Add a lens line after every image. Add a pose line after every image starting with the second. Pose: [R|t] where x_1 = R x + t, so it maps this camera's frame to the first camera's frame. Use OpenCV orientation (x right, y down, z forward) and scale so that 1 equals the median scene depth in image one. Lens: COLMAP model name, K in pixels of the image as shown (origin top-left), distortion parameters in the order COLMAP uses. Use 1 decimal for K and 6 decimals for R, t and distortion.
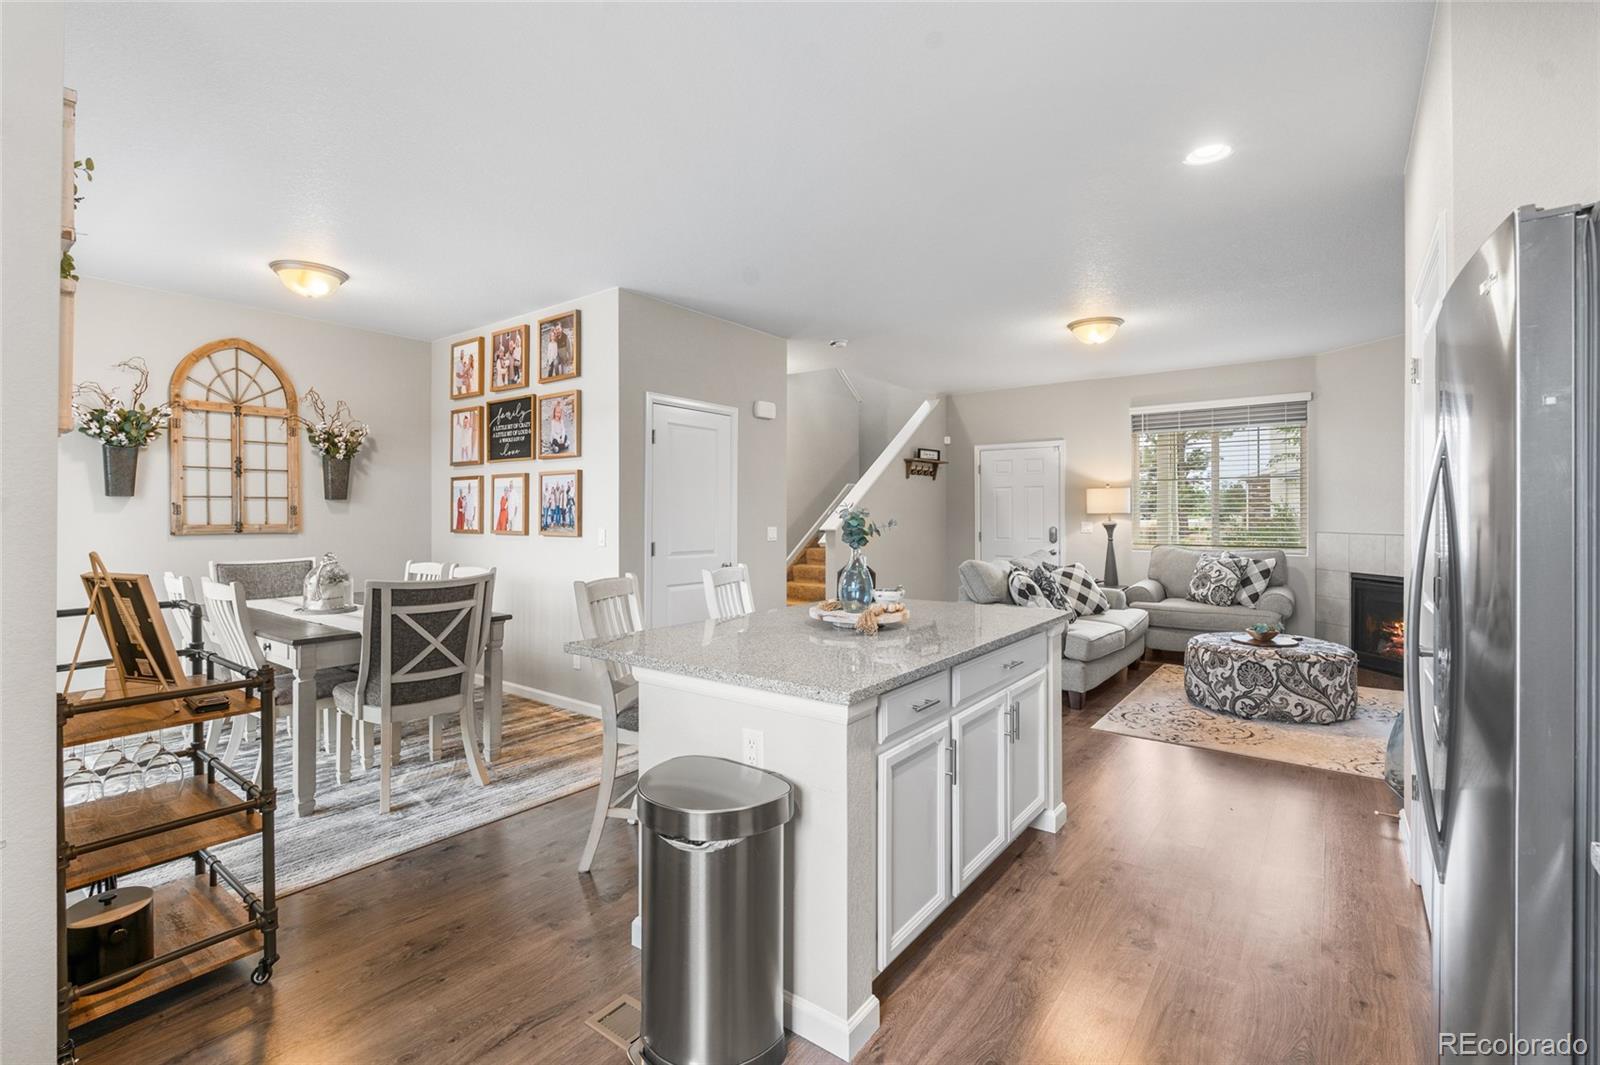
lens RADIAL K [[717.6, 0, 799.0], [0, 717.6, 516.3], [0, 0, 1]] dist [-0.006916, 0.000072]
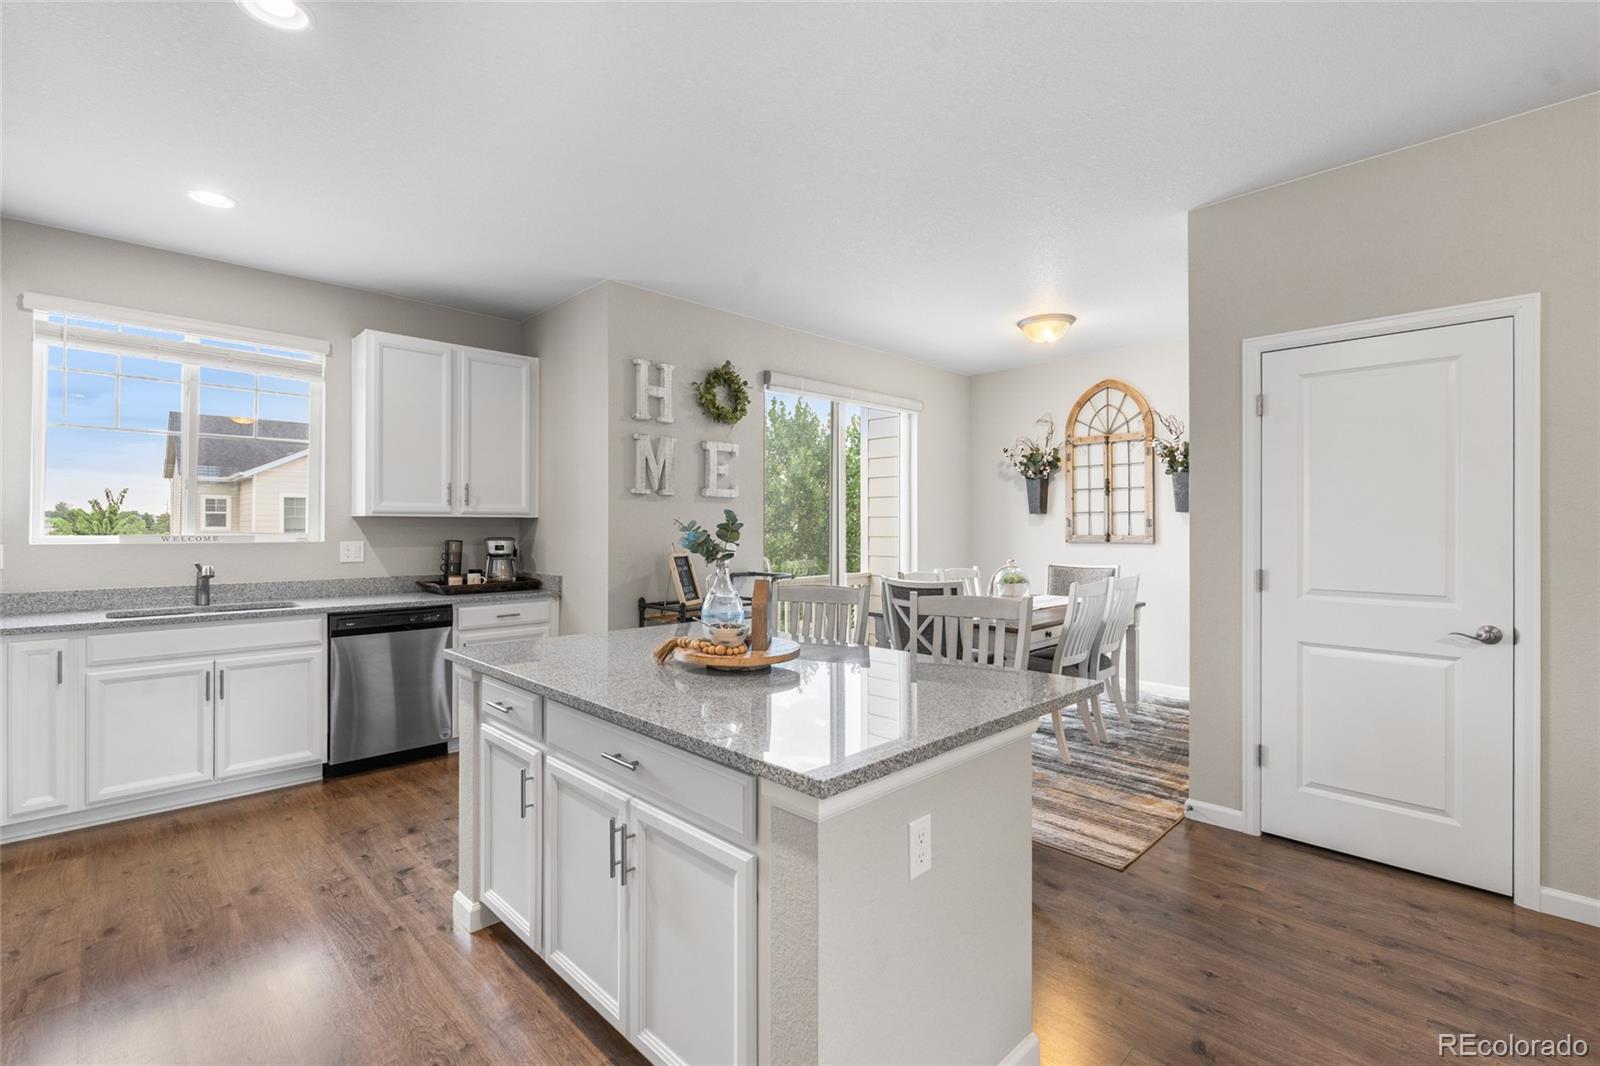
lens RADIAL K [[717.6, 0, 793.5], [0, 717.6, 525.4], [0, 0, 1]] dist [-0.006916, 0.000072]
pose [[-0.153408, -0.002875, -0.988159, 0.486884], [-0.001082, 0.999996, -0.002742, -0.000734], [0.988162, 0.000648, -0.153411, 0.671801]]
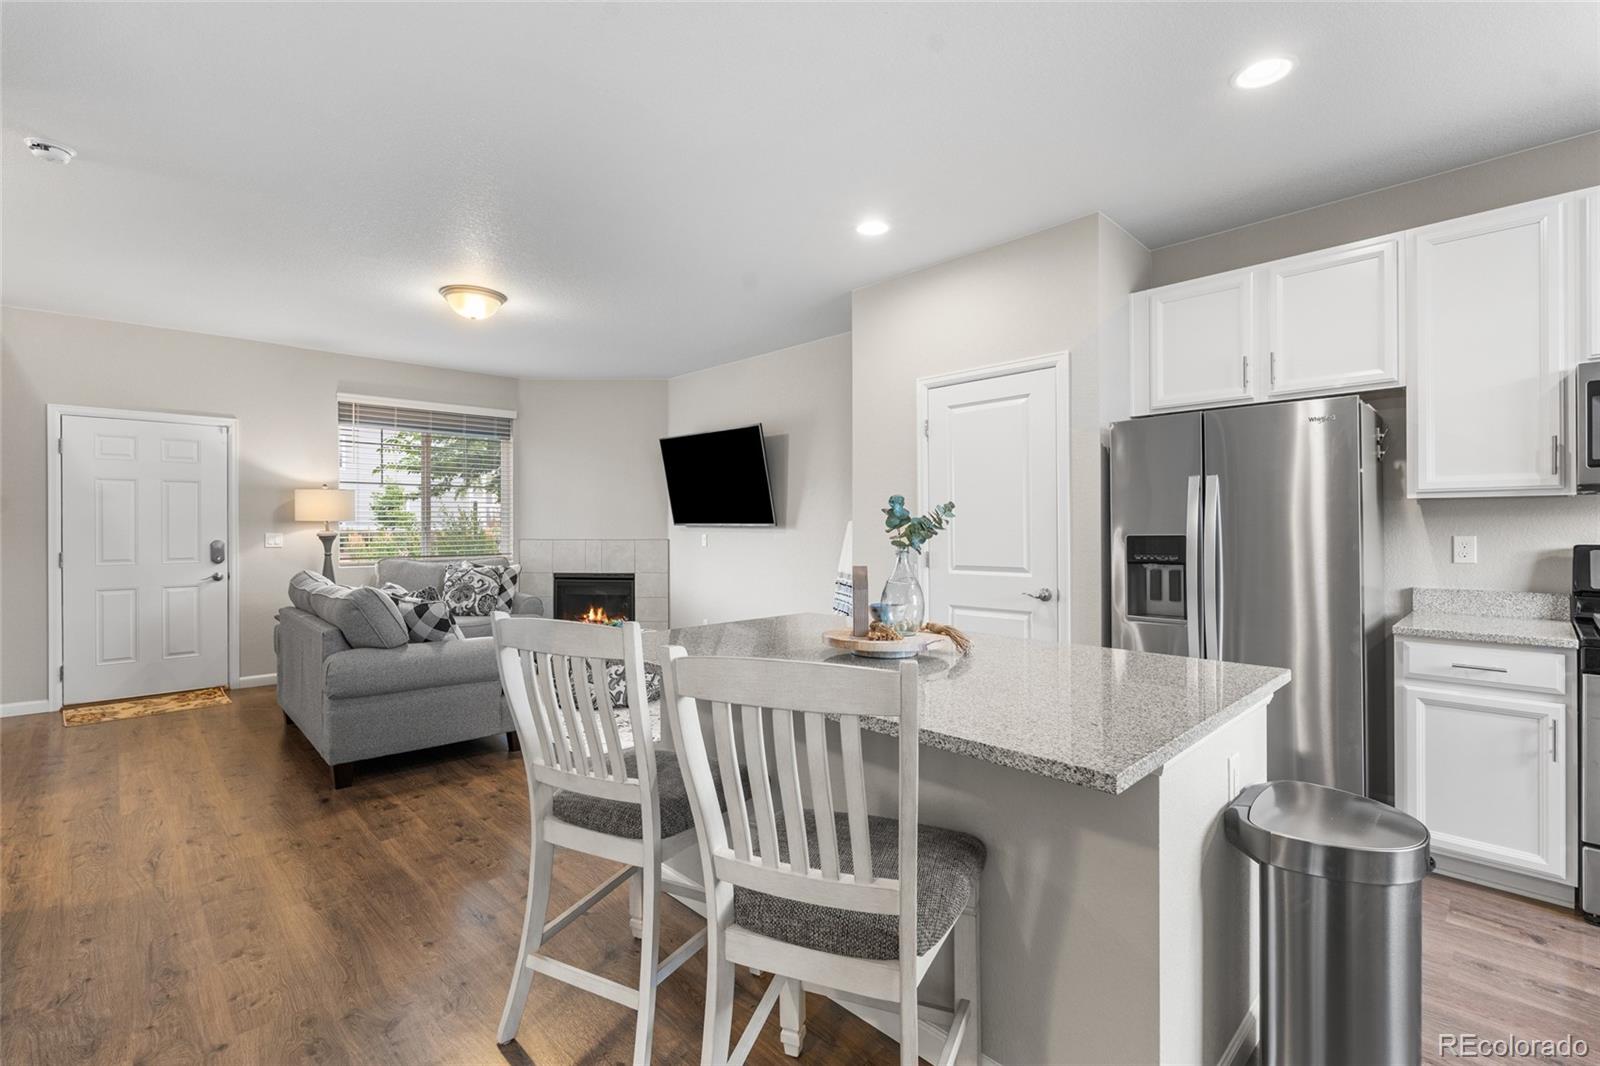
lens RADIAL K [[717.6, 0, 799.4], [0, 717.6, 525.1], [0, 0, 1]] dist [-0.006916, 0.000072]
pose [[0.161906, 0.003032, 0.986801, -0.407024], [0.004028, 0.999985, -0.003734, 0.008314], [-0.986798, 0.004580, 0.161892, 0.547503]]
